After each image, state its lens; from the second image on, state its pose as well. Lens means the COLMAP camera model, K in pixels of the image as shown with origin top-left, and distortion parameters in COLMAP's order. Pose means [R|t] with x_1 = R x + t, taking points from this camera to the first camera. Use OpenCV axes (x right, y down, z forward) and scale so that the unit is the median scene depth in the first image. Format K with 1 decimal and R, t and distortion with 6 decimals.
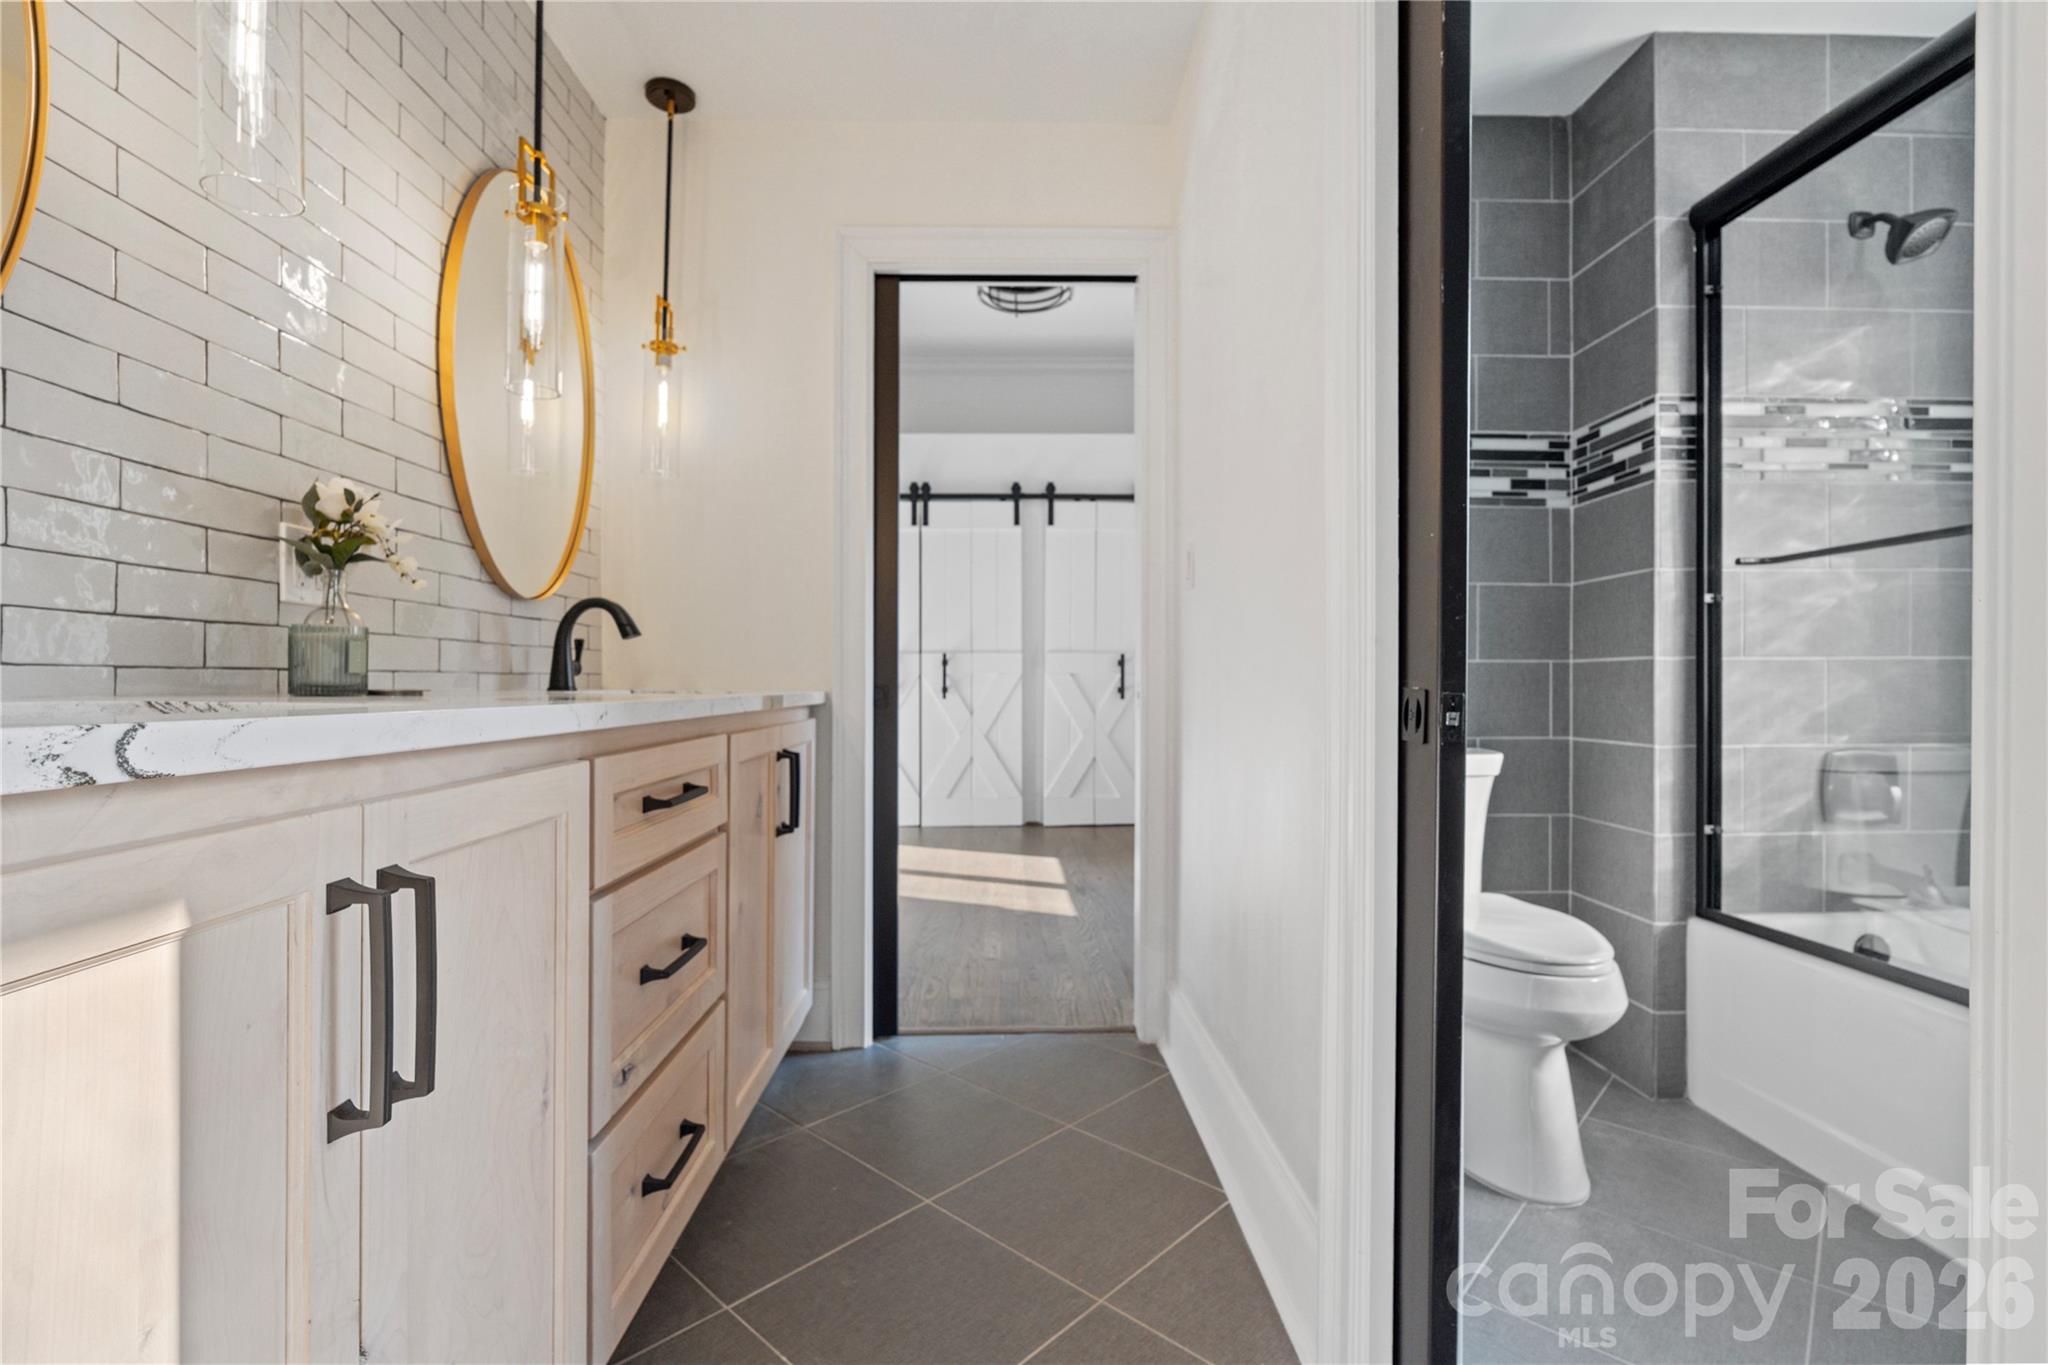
lens RADIAL K [[929.0, 0, 1024.3], [0, 929.0, 664.2], [0, 0, 1]] dist [-0.004064, 0.000817]
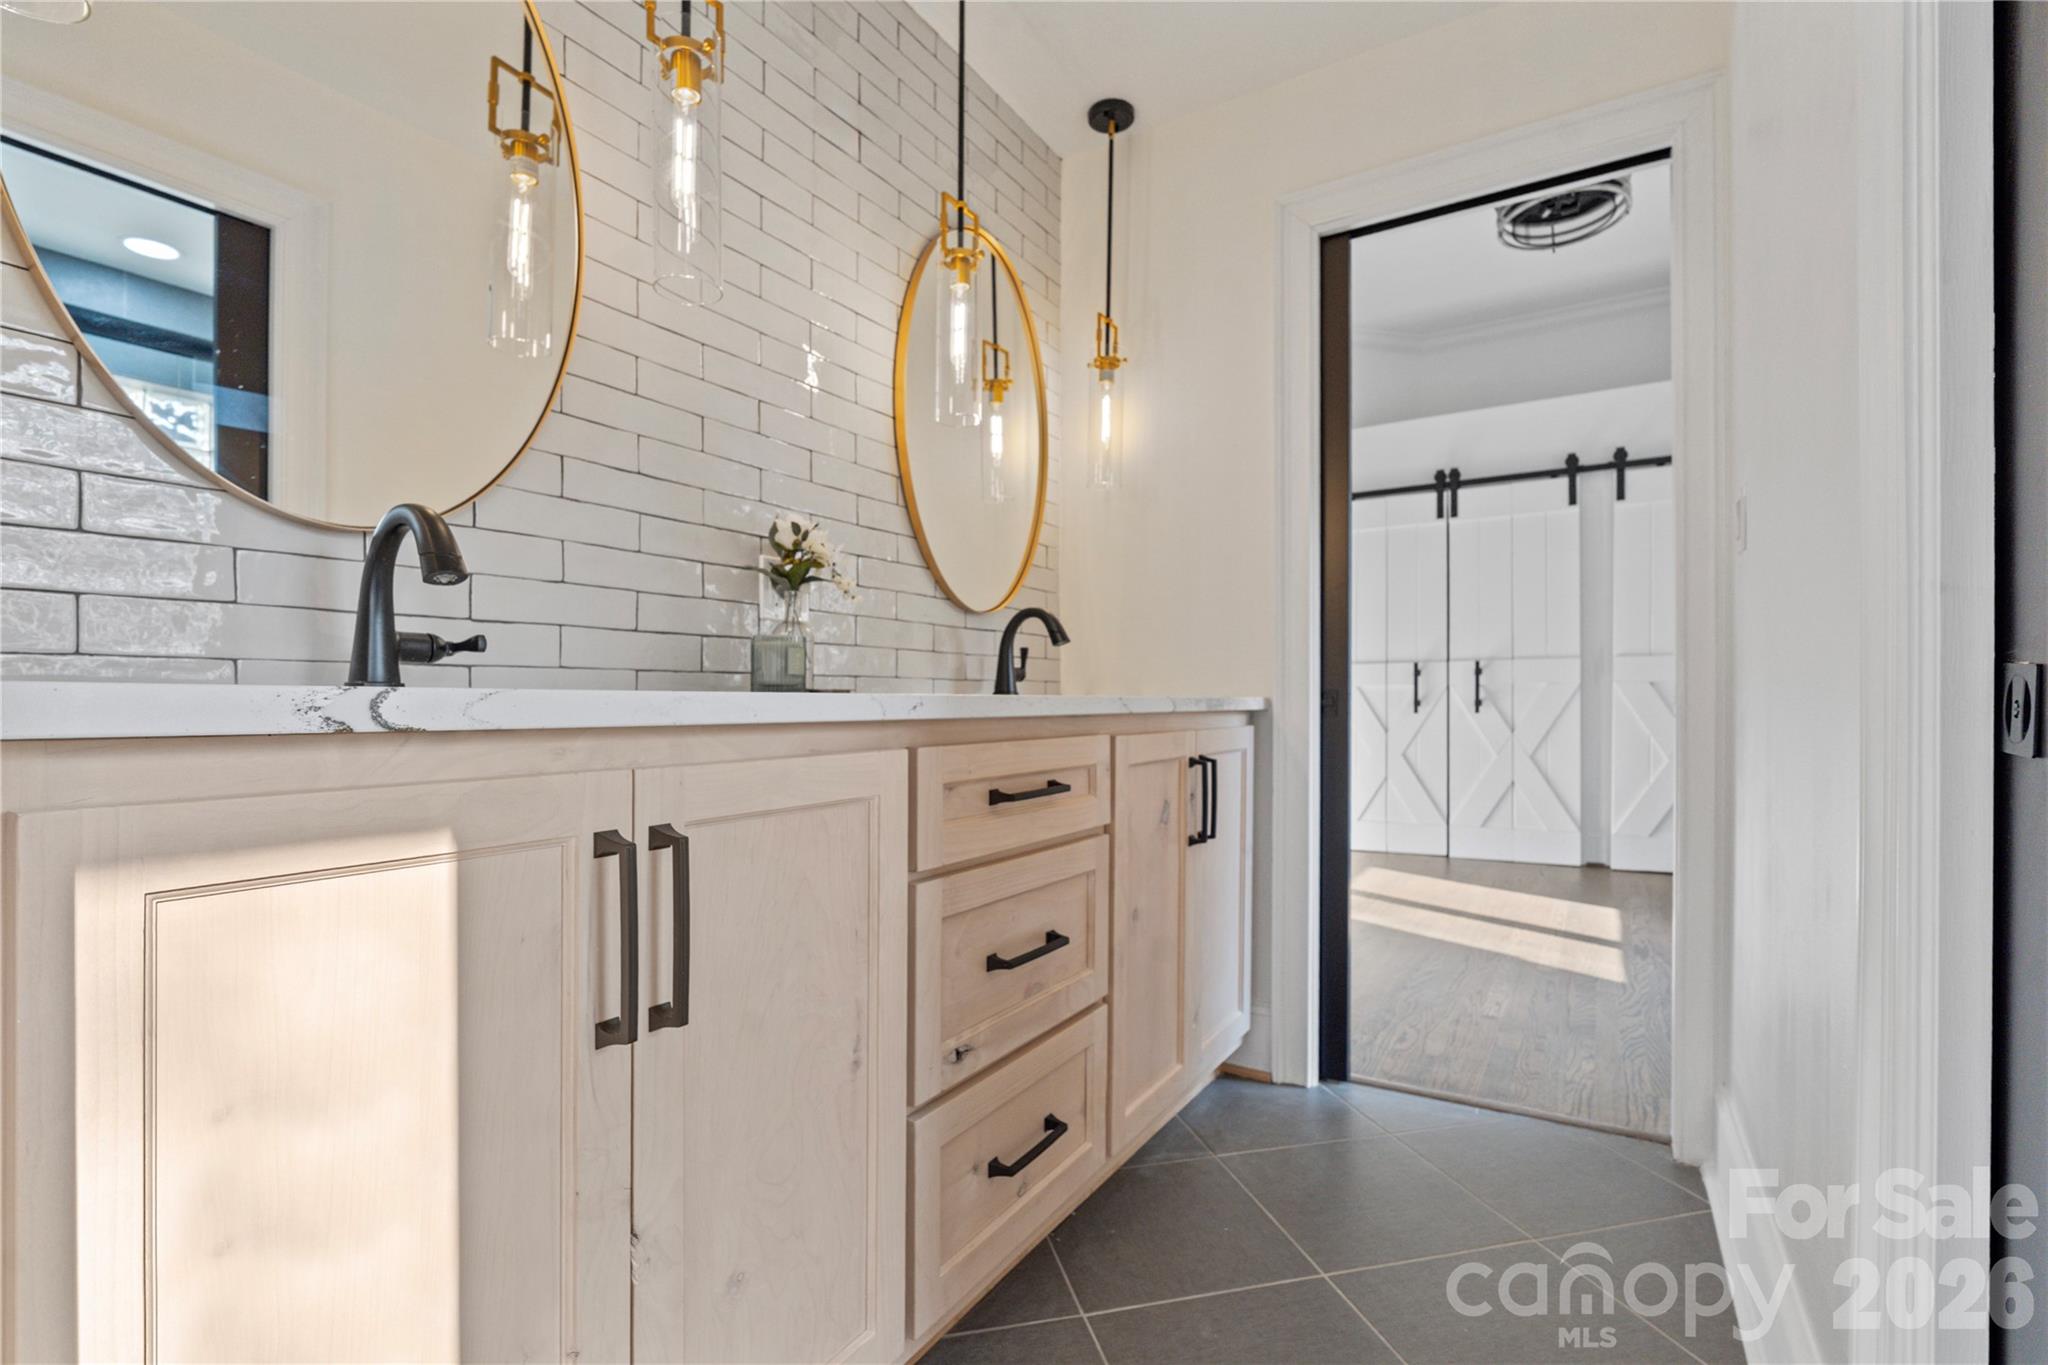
lens RADIAL K [[944.0, 0, 1024.0], [0, 944.0, 682.5], [0, 0, 1]] dist [-0.005936, 0.000849]
pose [[0.840933, -0.012990, -0.540983, 0.112955], [0.013817, 0.999901, -0.002532, 0.016450], [0.540963, -0.005346, 0.841030, 0.084306]]
